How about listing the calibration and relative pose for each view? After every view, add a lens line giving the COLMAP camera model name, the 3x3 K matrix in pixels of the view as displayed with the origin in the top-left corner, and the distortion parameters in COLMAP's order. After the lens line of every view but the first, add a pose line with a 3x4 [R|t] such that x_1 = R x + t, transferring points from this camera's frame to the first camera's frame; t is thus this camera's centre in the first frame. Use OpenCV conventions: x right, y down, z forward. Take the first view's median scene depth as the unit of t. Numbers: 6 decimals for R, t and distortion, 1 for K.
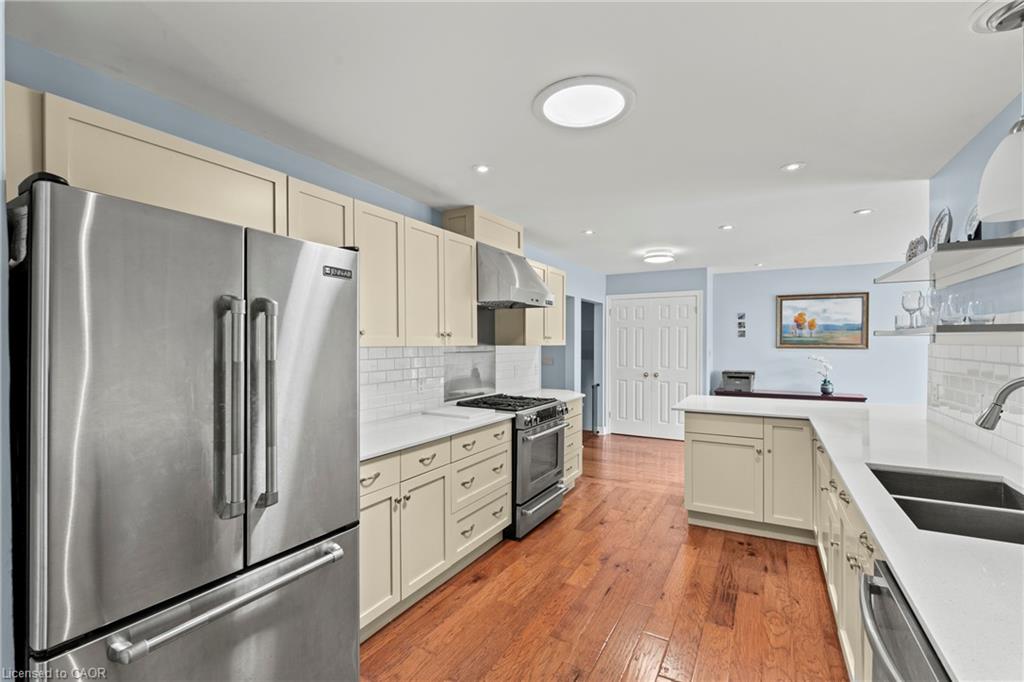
lens RADIAL K [[458.0, 0, 511.4], [0, 458.0, 343.0], [0, 0, 1]] dist [-0.003748, 0.000436]
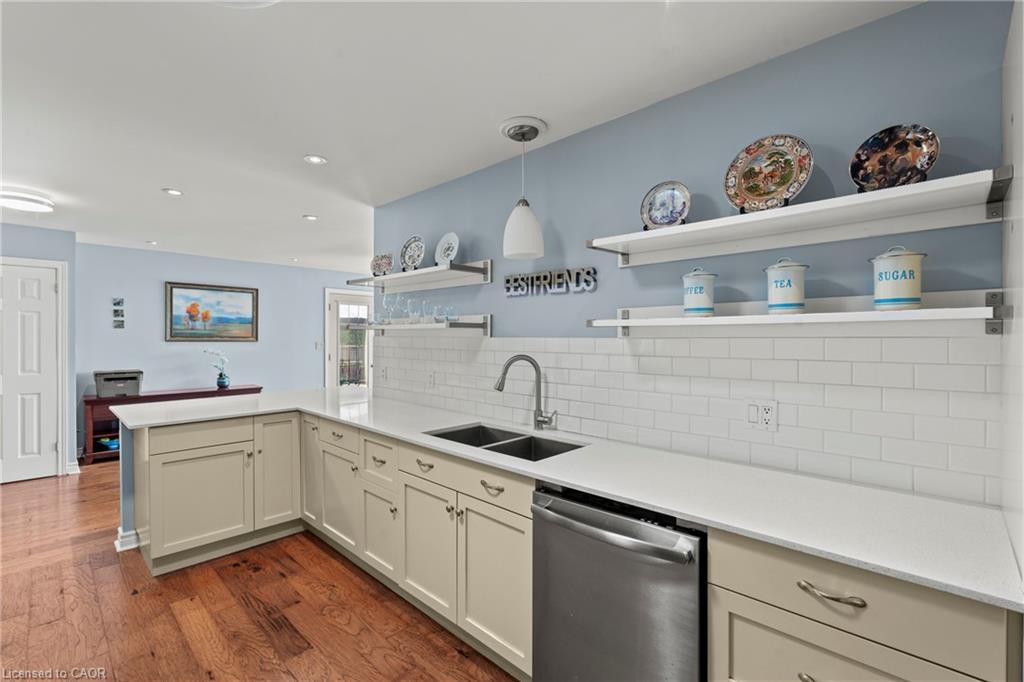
lens RADIAL K [[458.0, 0, 514.0], [0, 458.0, 340.0], [0, 0, 1]] dist [-0.003748, 0.000436]
pose [[0.237484, -0.004669, 0.971380, -0.121274], [-0.002201, 0.999983, 0.005344, 0.002116], [-0.971389, -0.003408, 0.237470, 0.157436]]
